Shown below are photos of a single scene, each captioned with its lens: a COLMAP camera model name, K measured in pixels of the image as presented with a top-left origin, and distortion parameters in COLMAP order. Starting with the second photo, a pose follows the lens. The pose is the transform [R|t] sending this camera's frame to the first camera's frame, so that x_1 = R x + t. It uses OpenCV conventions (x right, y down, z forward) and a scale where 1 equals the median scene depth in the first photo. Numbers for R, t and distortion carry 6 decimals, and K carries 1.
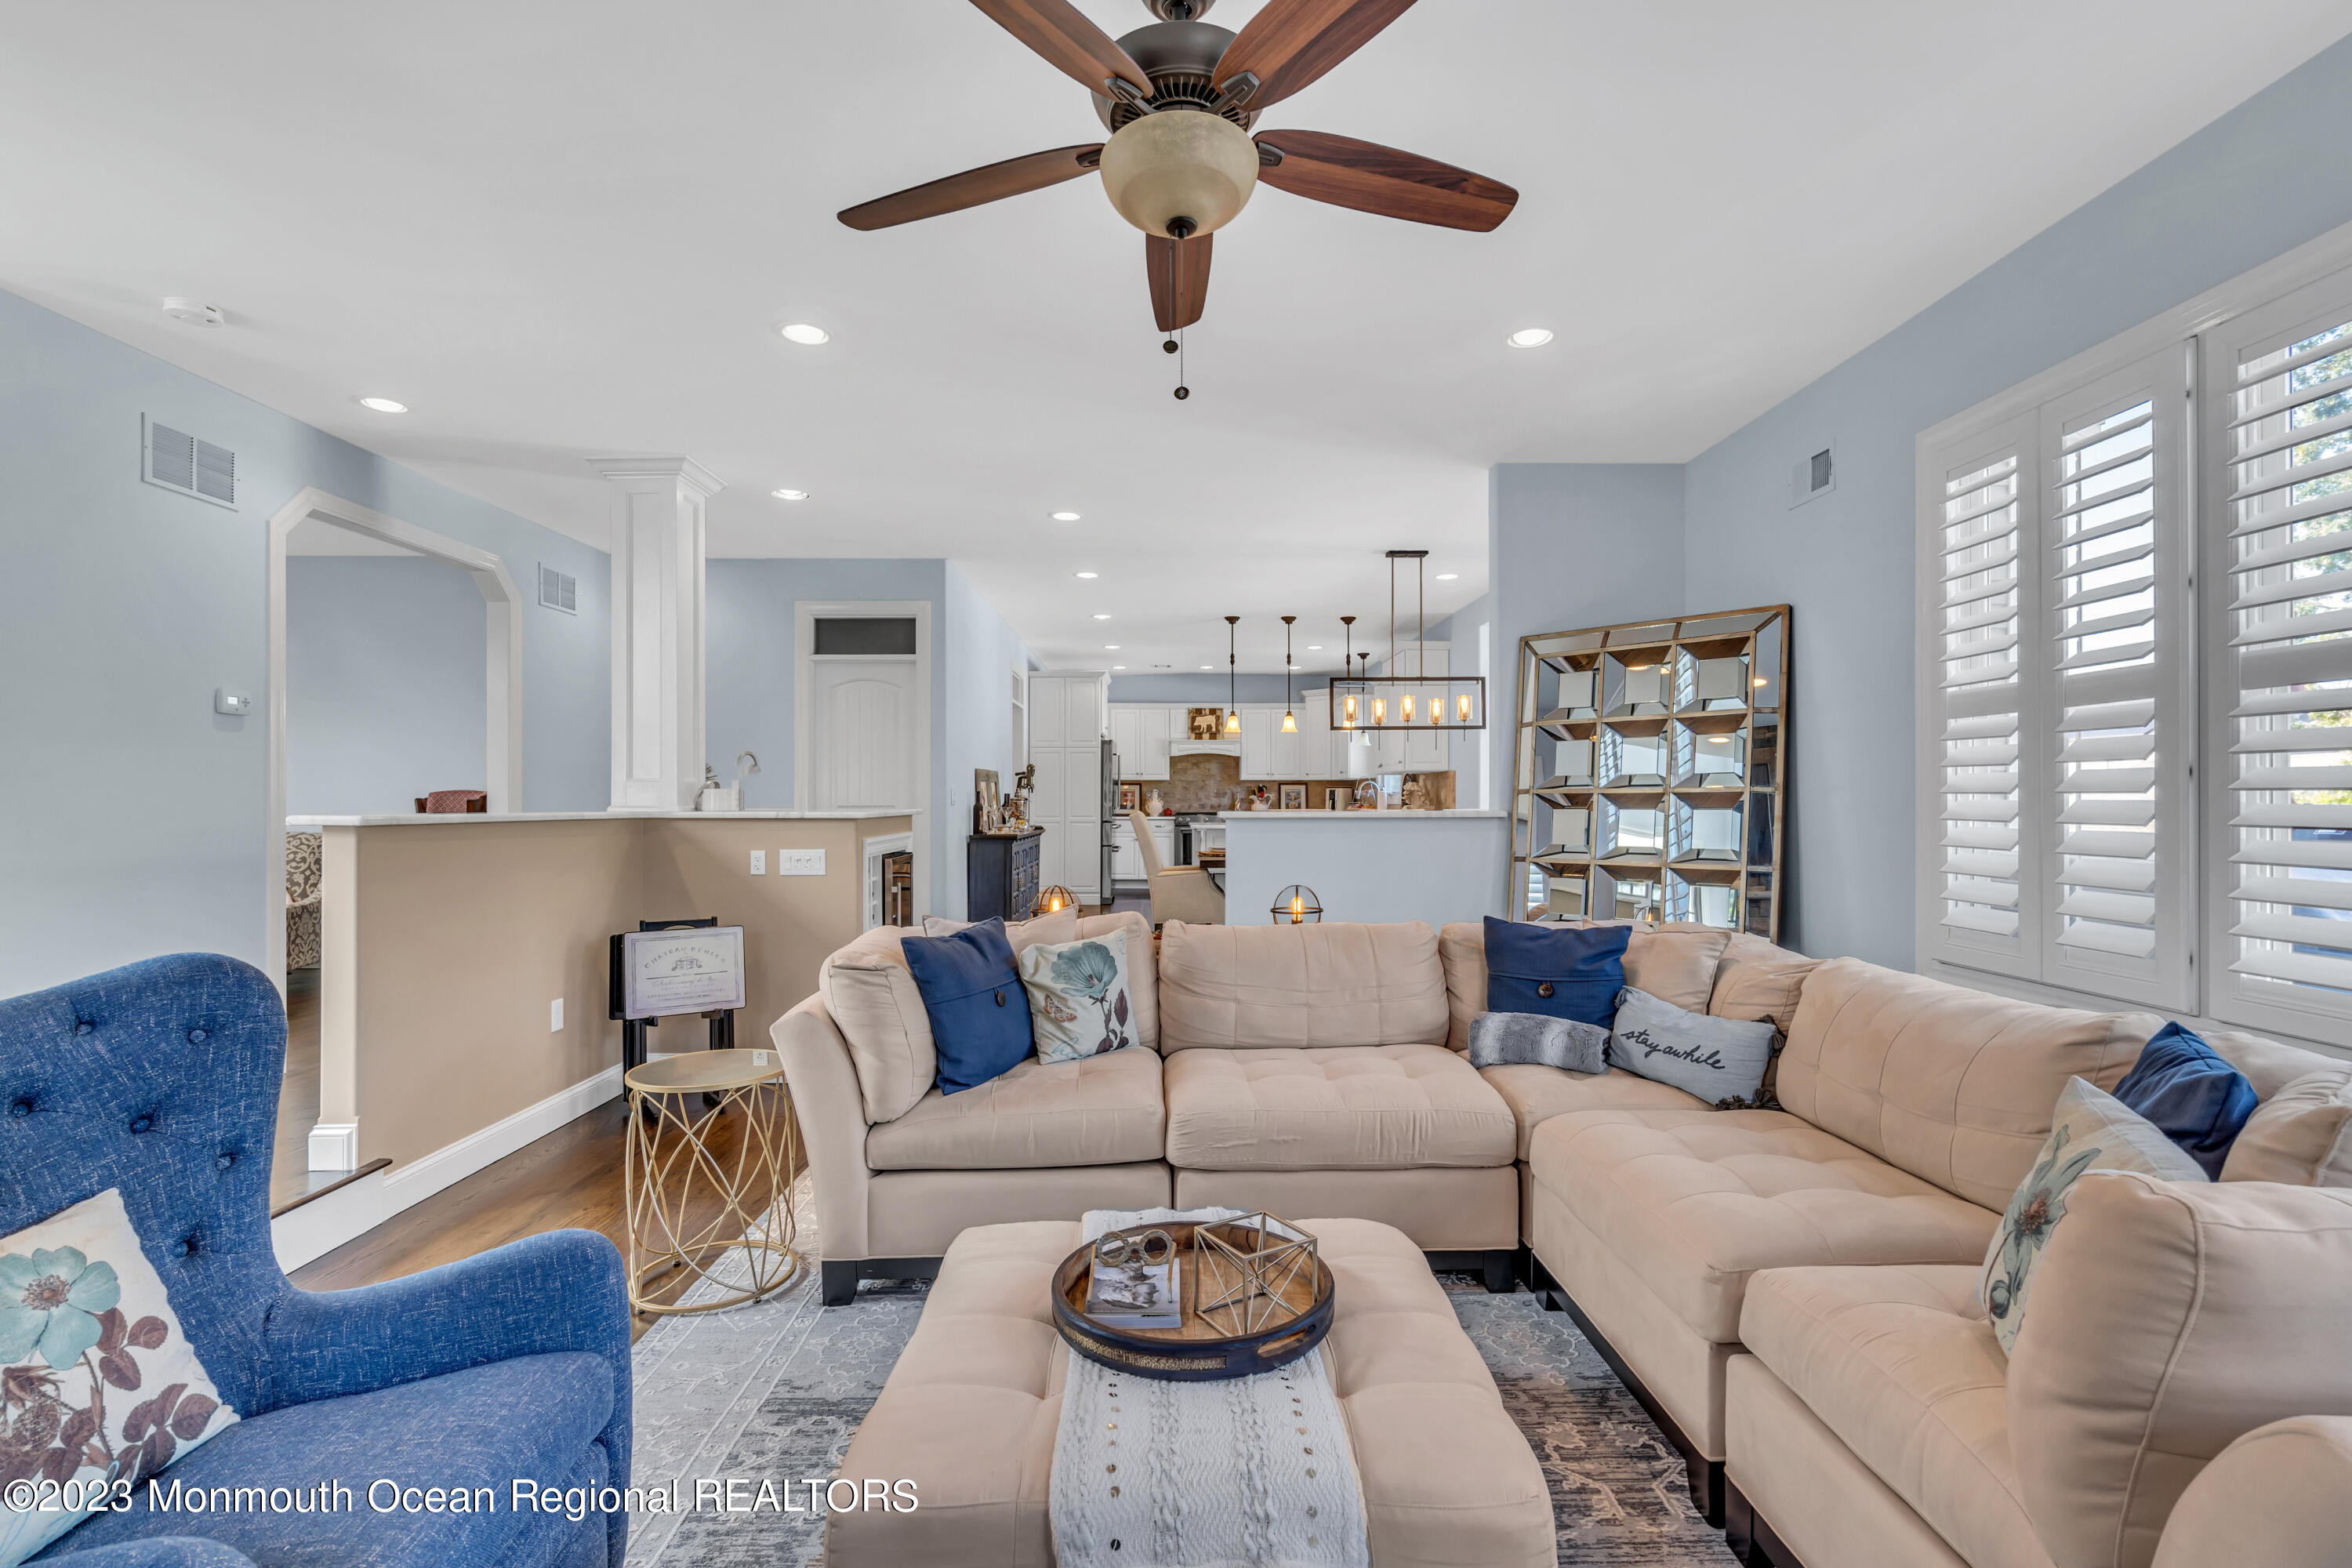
lens RADIAL K [[1061.4, 0, 1169.6], [0, 1061.4, 816.0], [0, 0, 1]] dist [-0.007612, 0.002630]
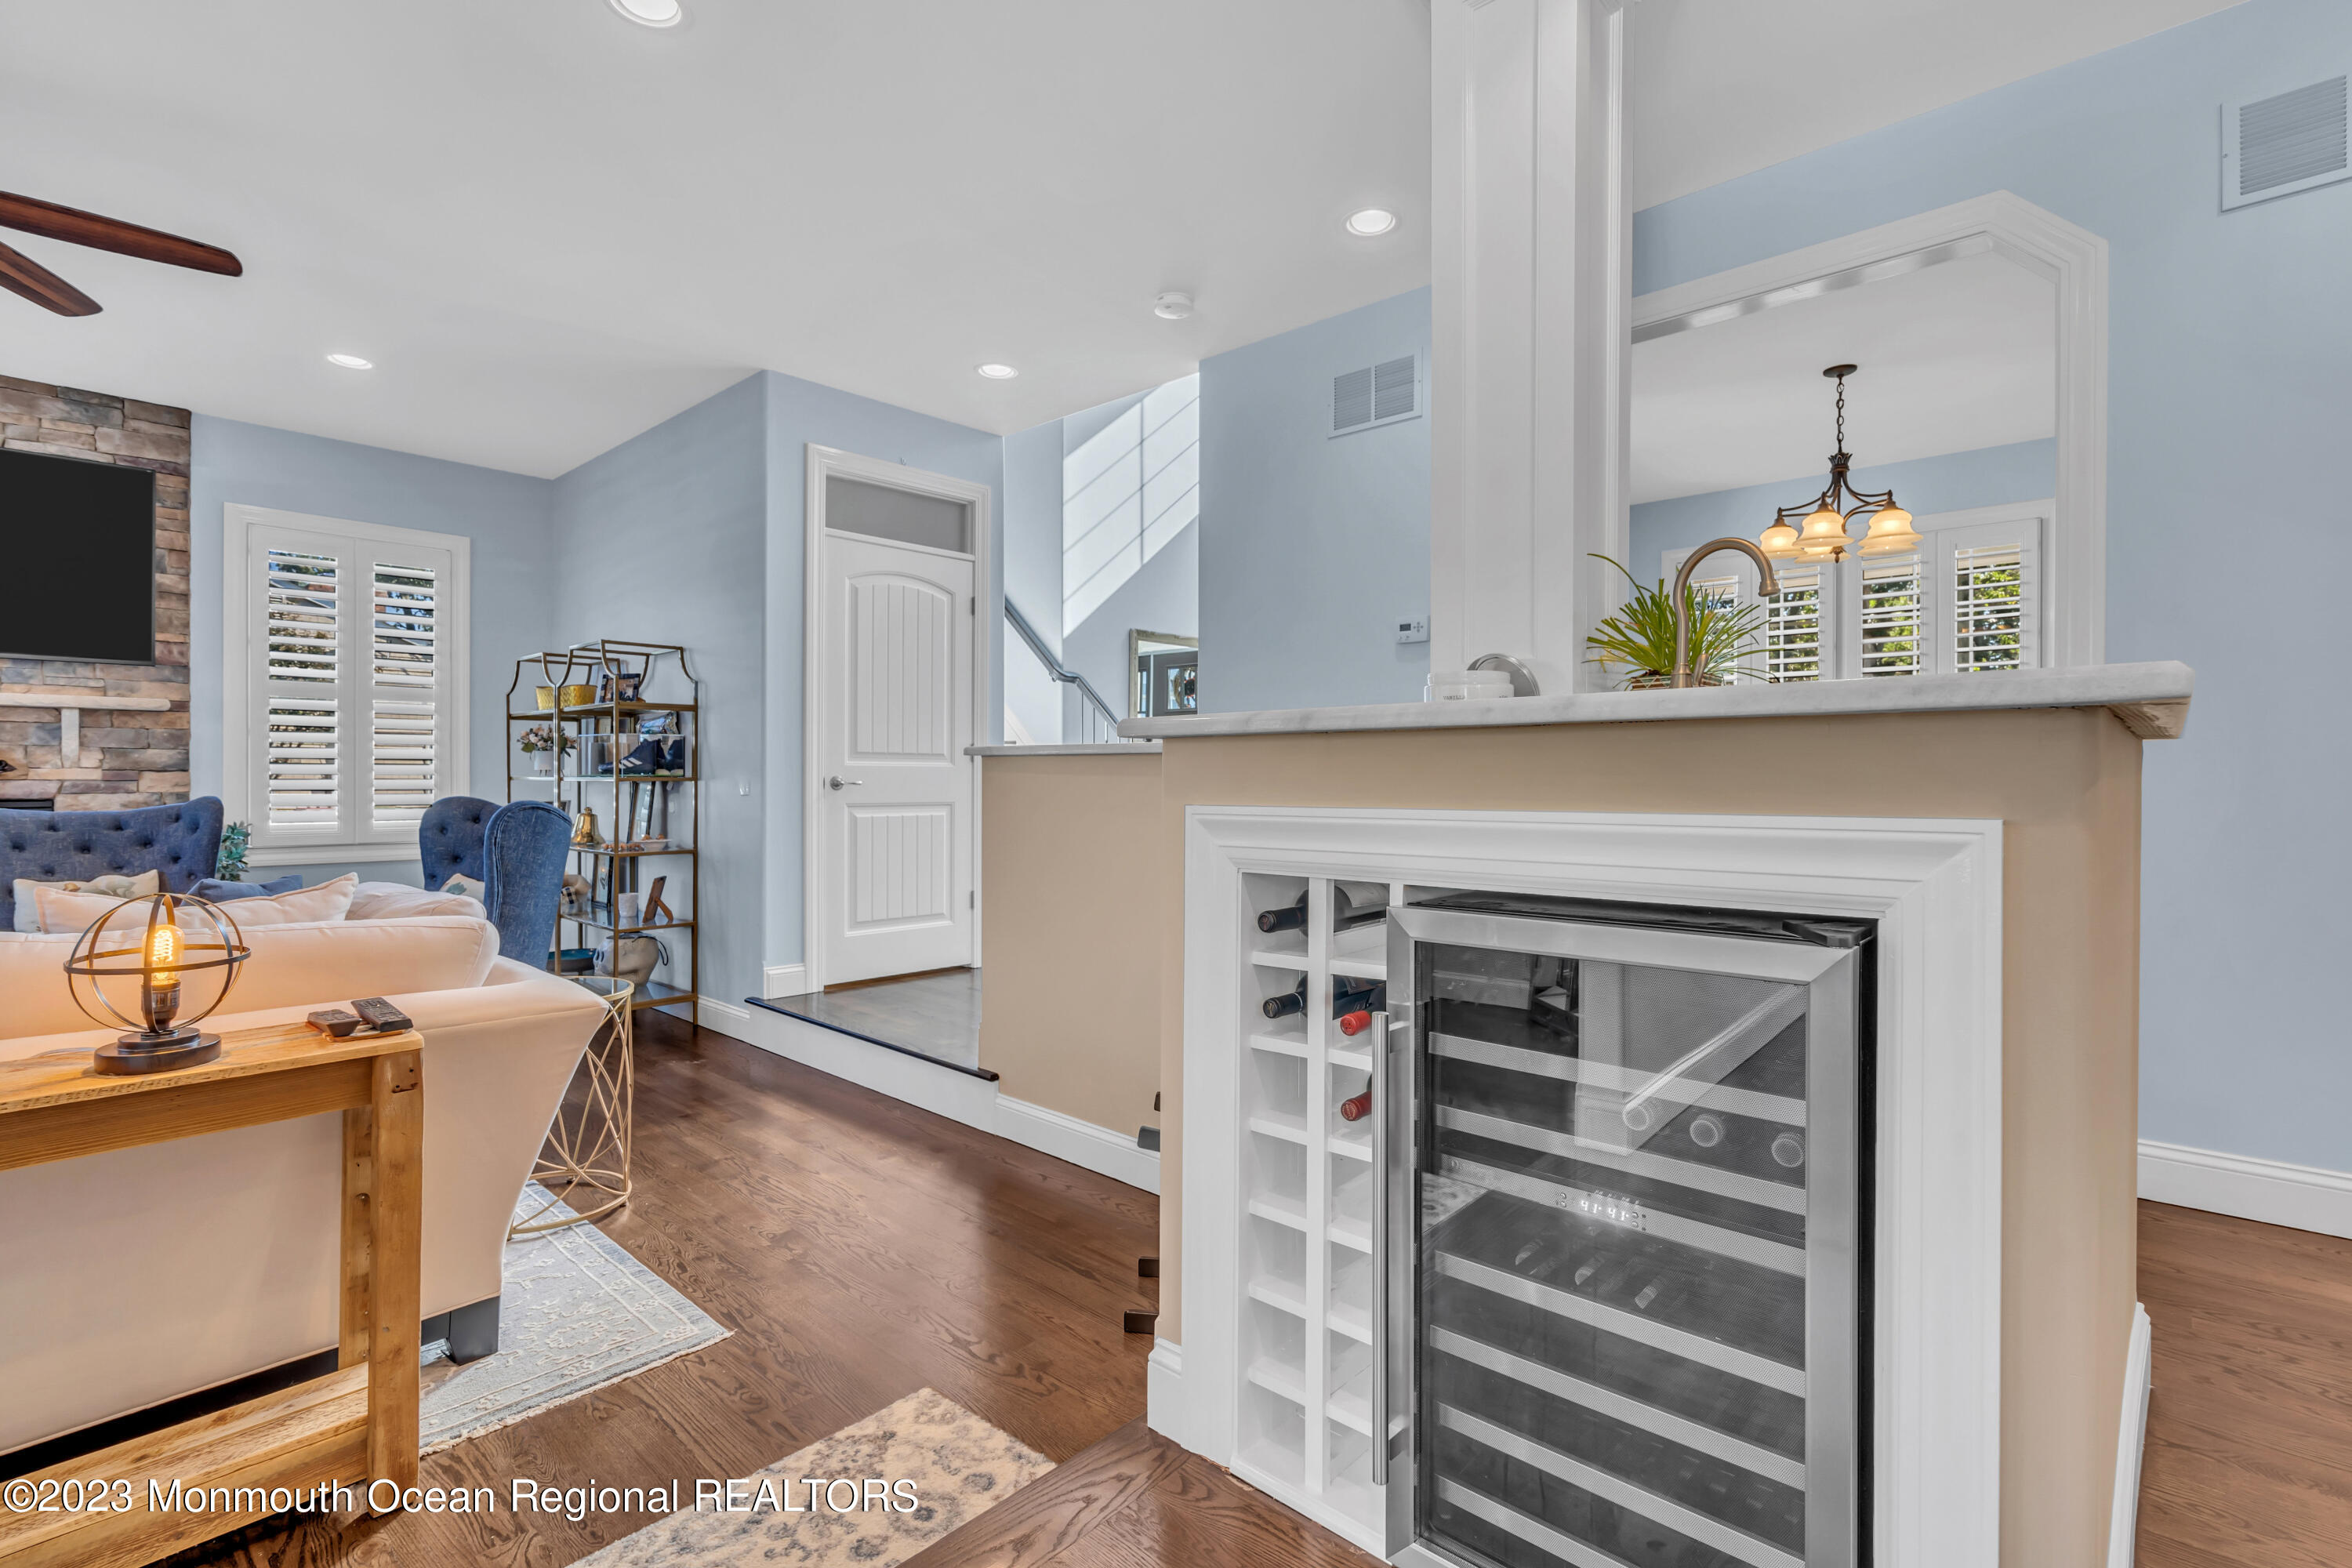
lens RADIAL K [[1061.4, 0, 1163.7], [0, 1061.4, 781.9], [0, 0, 1]] dist [-0.007612, 0.002630]
pose [[-0.687615, -0.000101, -0.726076, -0.055024], [-0.016124, 0.999756, 0.015131, 0.008468], [0.725897, 0.022112, -0.687448, 1.032411]]
